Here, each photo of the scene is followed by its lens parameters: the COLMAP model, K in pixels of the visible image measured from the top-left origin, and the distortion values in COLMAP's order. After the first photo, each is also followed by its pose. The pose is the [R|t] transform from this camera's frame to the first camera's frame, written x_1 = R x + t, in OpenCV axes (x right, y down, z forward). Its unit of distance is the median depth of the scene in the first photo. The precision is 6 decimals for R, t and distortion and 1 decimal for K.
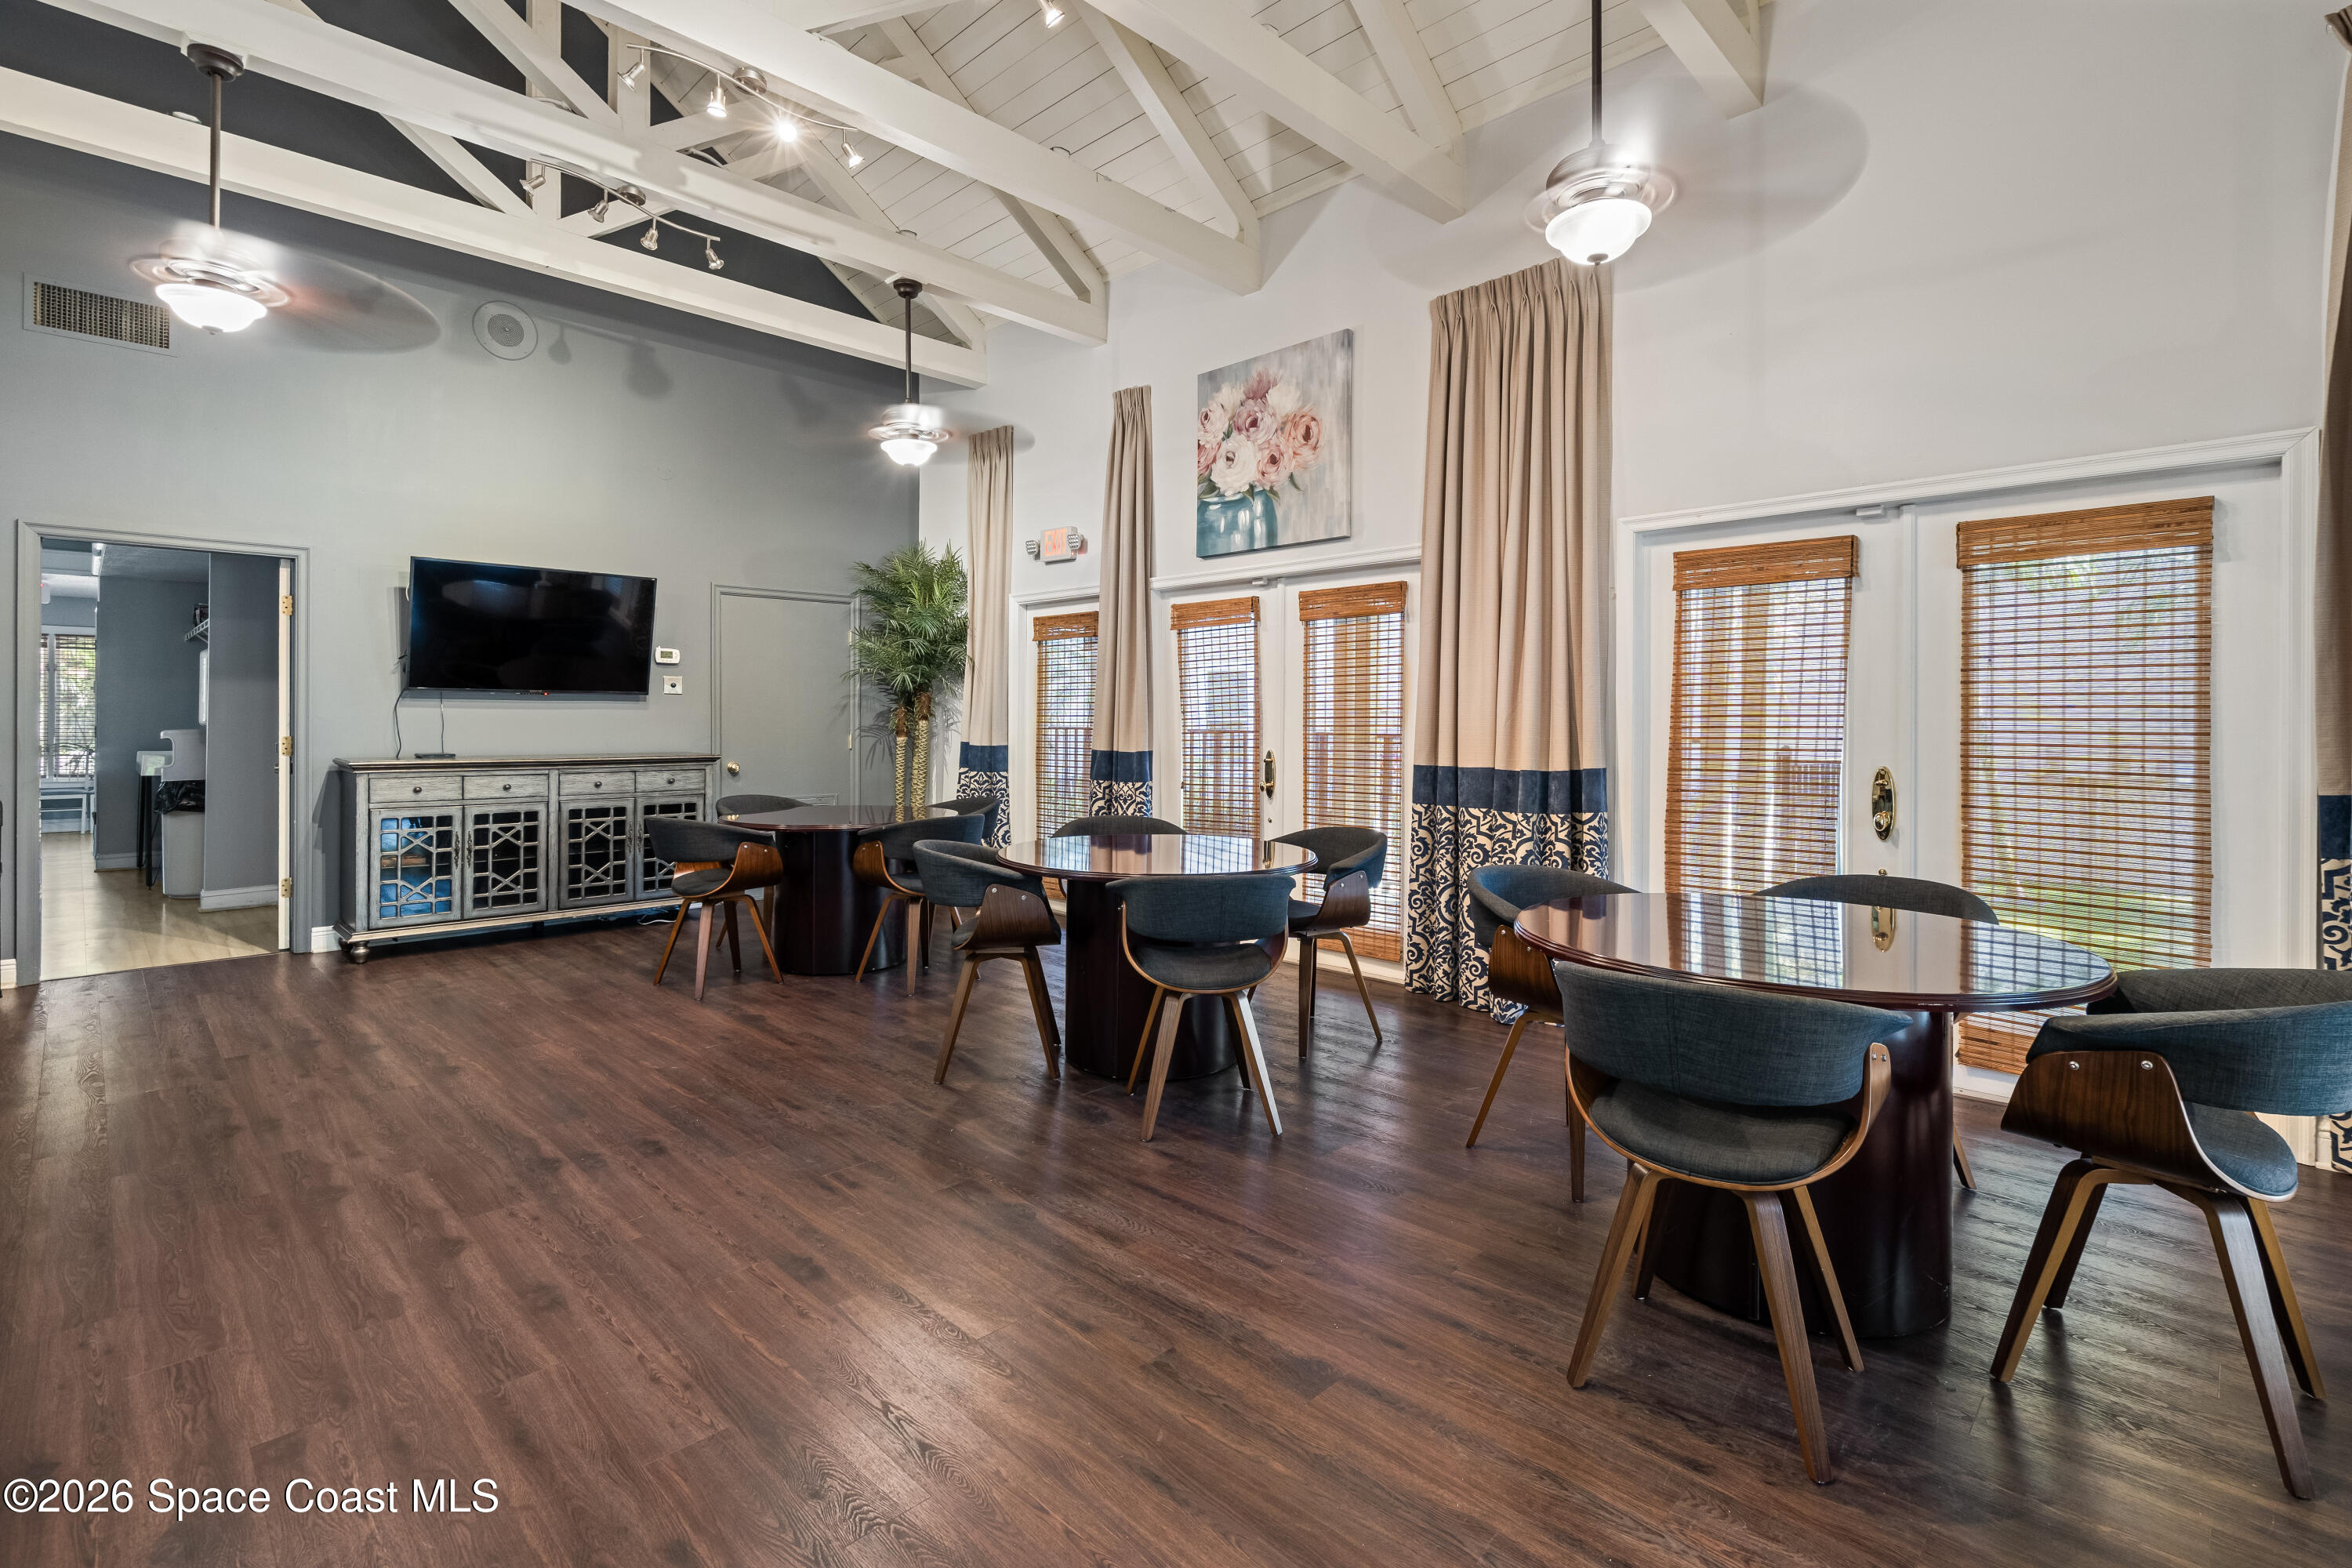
lens RADIAL K [[1074.5, 0, 1174.6], [0, 1074.5, 724.2], [0, 0, 1]] dist [-0.004482, 0.002850]
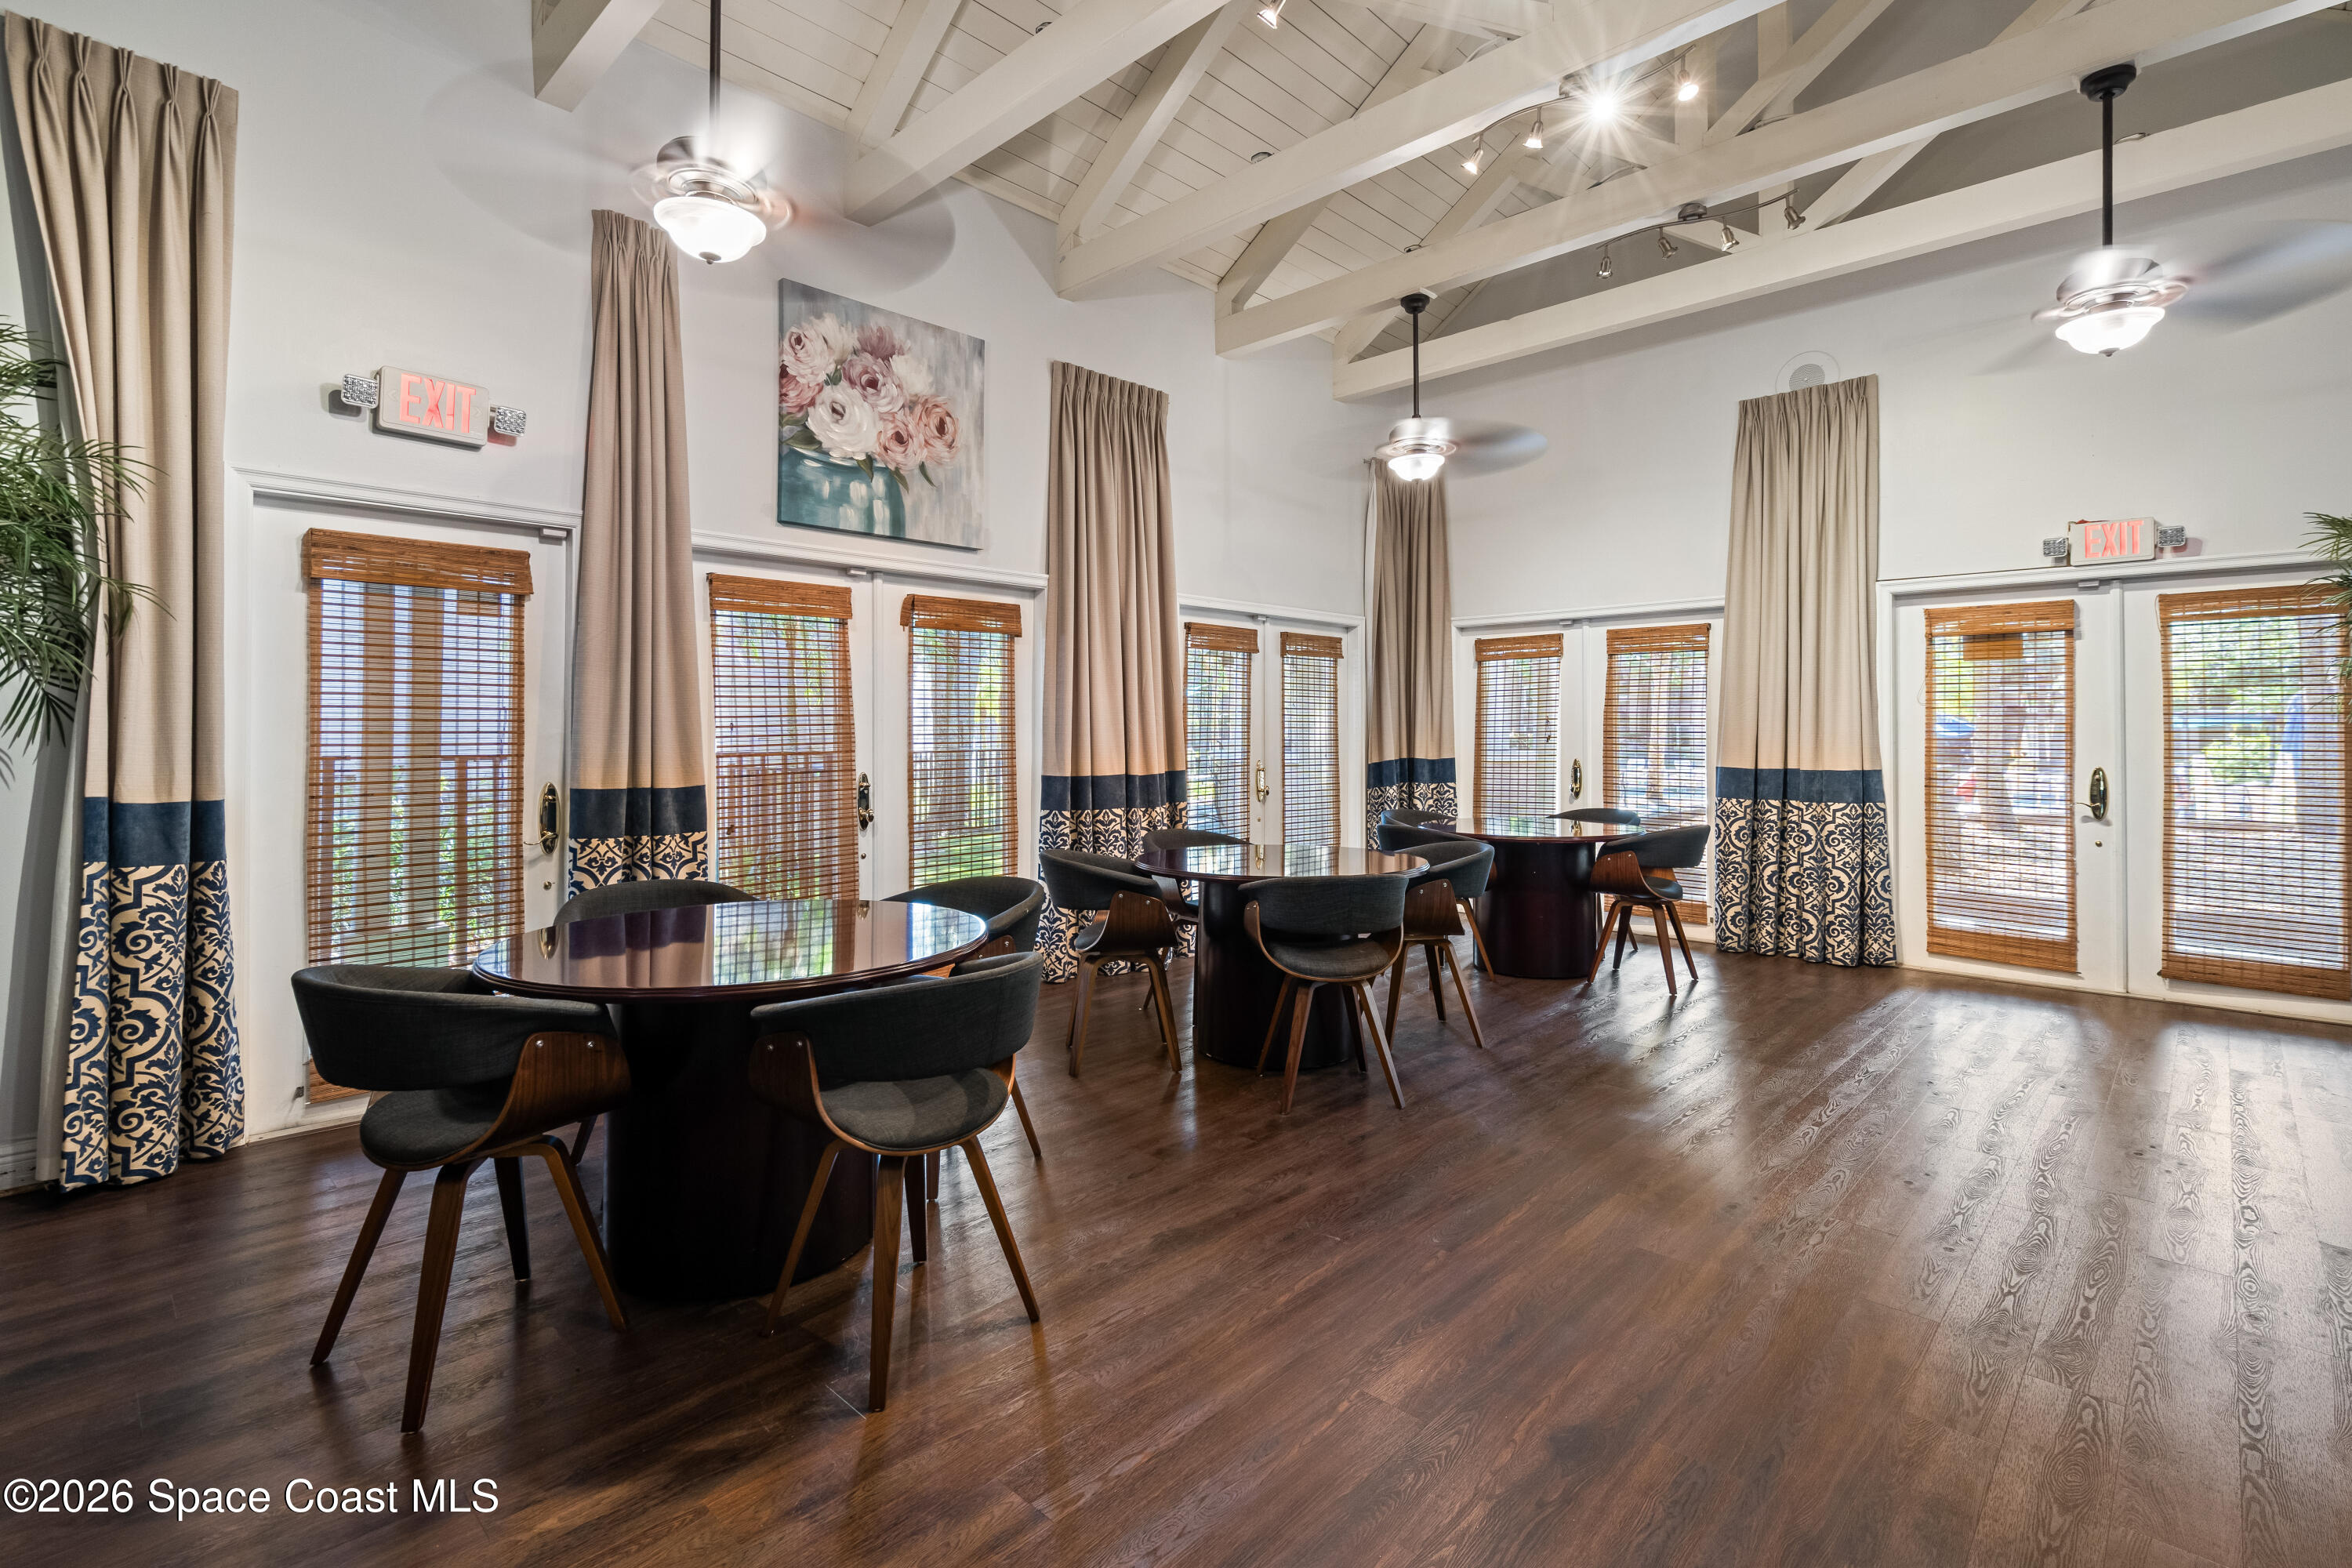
lens RADIAL K [[1074.5, 0, 1174.4], [0, 1074.5, 731.1], [0, 0, 1]] dist [-0.004482, 0.002850]
pose [[-0.007167, -0.006627, 0.999952, -0.777779], [0.001480, 0.999977, 0.006638, -0.014373], [-0.999973, 0.001528, -0.007157, 0.781247]]
